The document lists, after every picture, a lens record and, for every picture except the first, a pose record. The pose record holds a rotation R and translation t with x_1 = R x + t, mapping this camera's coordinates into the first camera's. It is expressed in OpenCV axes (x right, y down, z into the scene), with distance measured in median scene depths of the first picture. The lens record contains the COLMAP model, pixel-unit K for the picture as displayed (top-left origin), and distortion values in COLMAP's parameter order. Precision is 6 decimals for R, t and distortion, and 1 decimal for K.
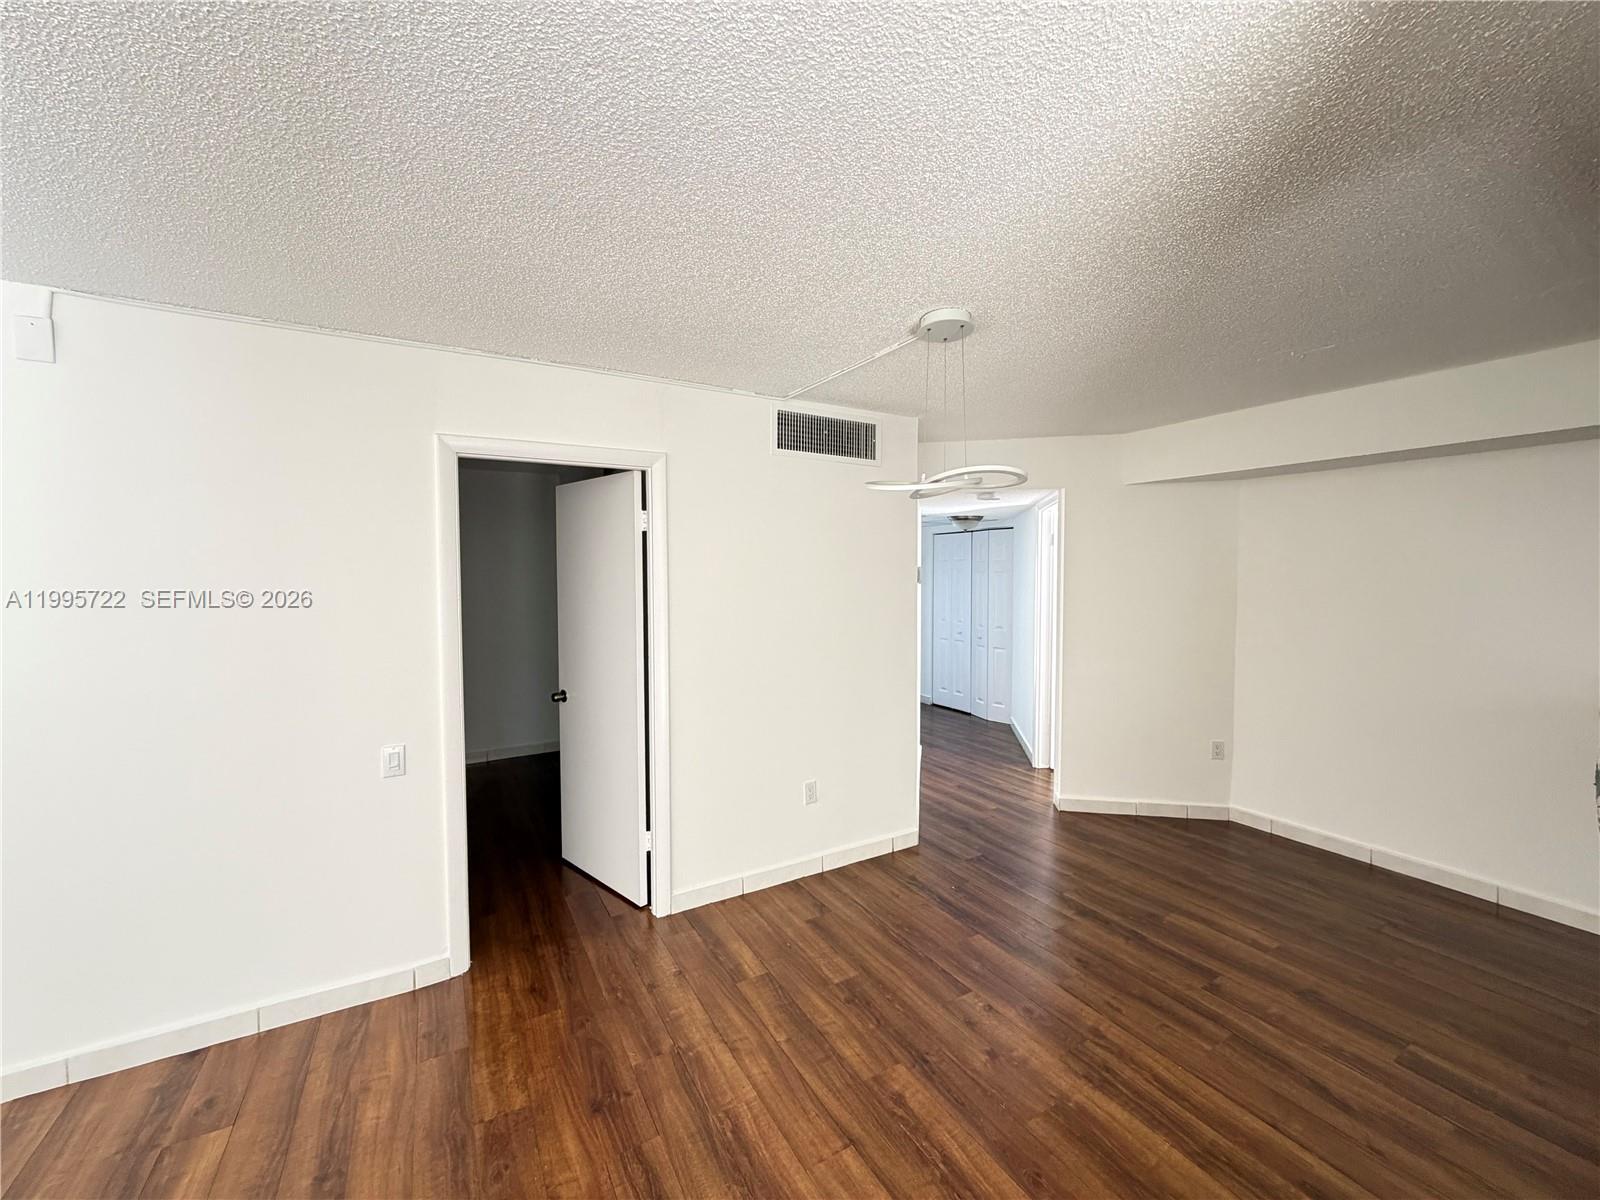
lens RADIAL K [[640.1, 0, 796.6], [0, 640.1, 599.5], [0, 0, 1]] dist [0.001066, -0.000221]
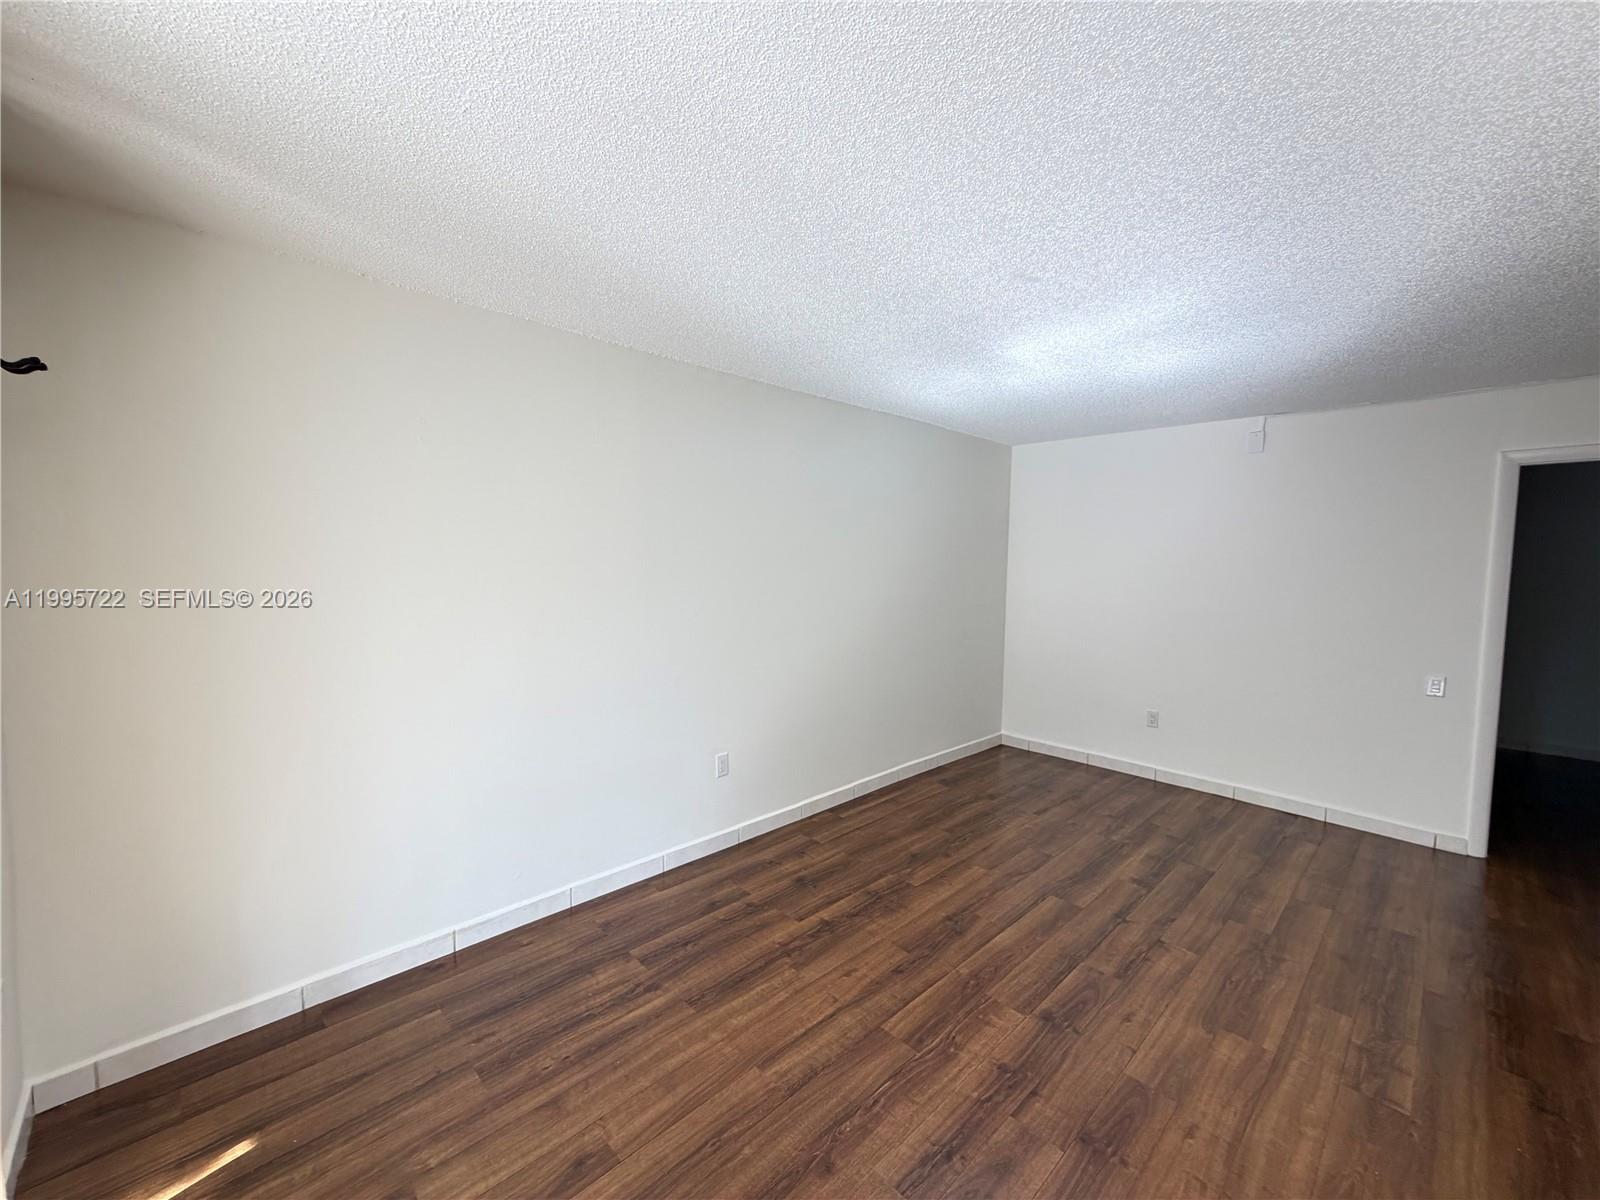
lens RADIAL K [[640.1, 0, 796.0], [0, 640.1, 598.3], [0, 0, 1]] dist [0.001066, -0.000221]
pose [[0.245354, 0.072594, -0.966712, 0.379089], [-0.049135, 0.996842, 0.062386, 0.034862], [0.968188, 0.032193, 0.248146, -0.721475]]
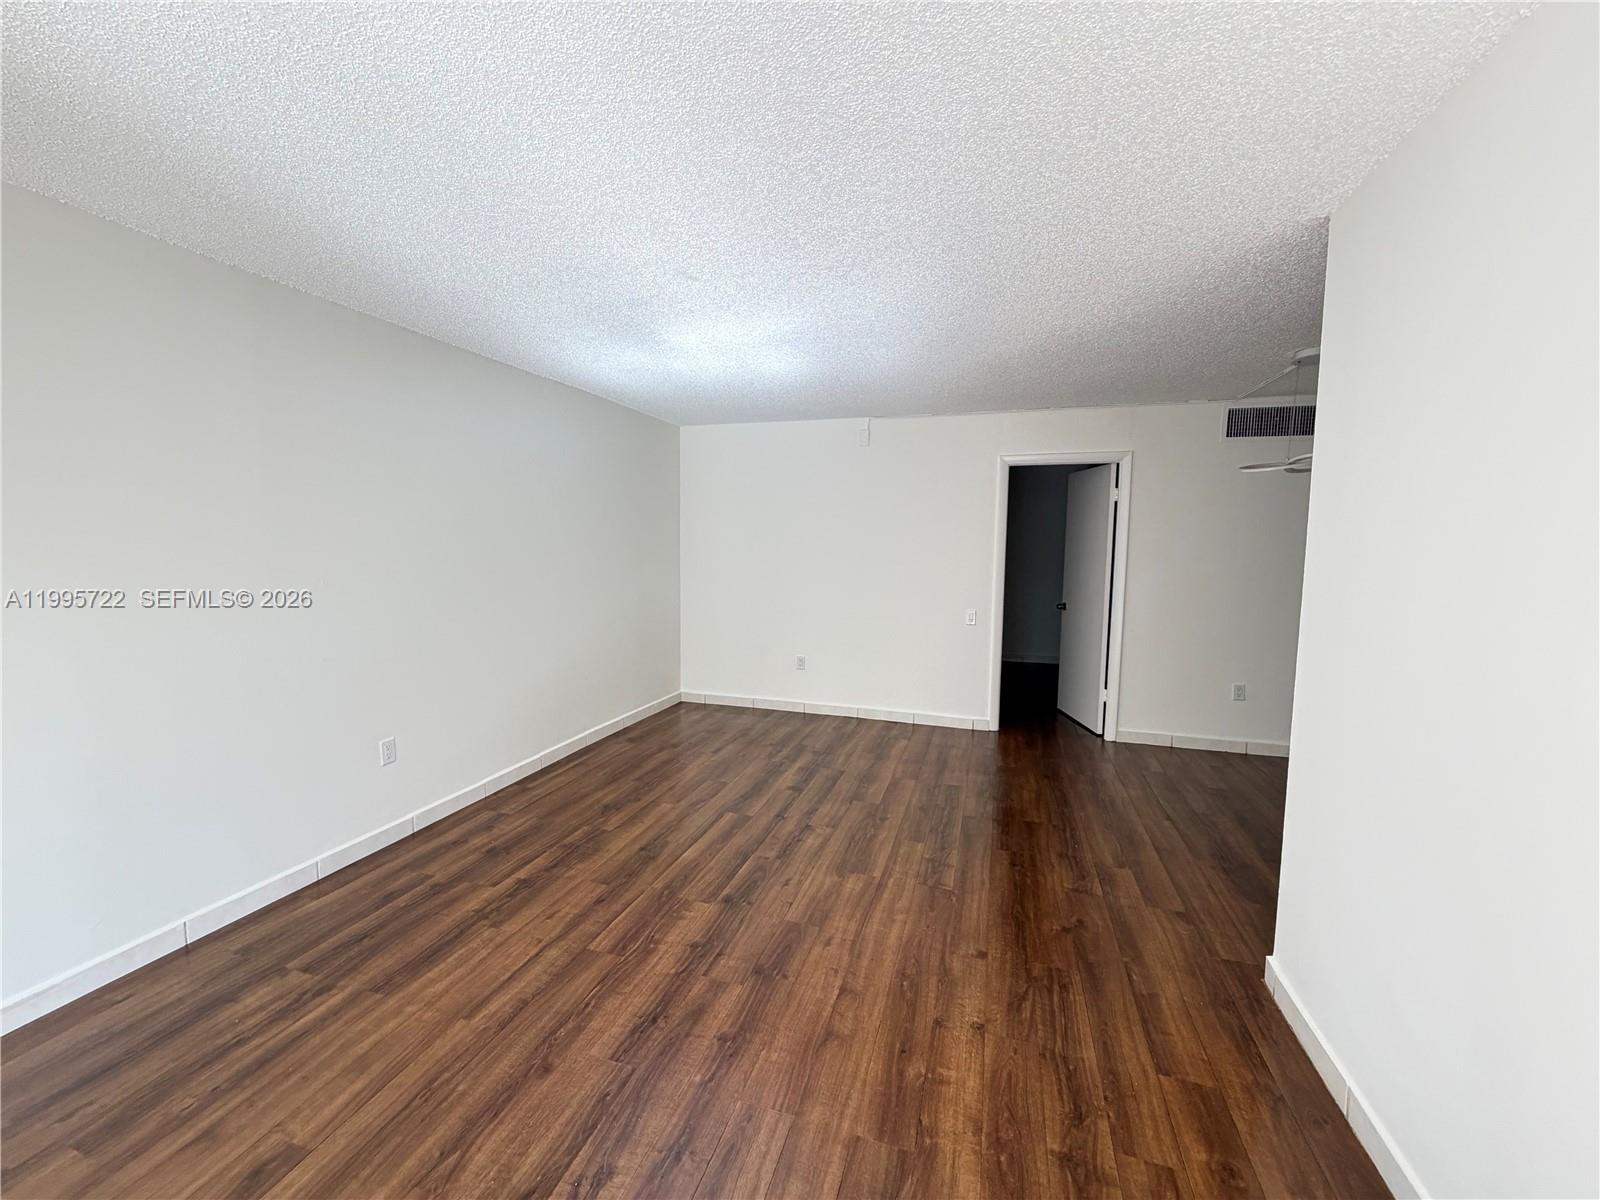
lens RADIAL K [[640.1, 0, 793.9], [0, 640.1, 599.0], [0, 0, 1]] dist [0.001066, -0.000221]
pose [[0.677213, 0.079239, -0.731507, 0.469182], [-0.040549, 0.996693, 0.070425, 0.066844], [0.734668, -0.018031, 0.678187, -0.782889]]
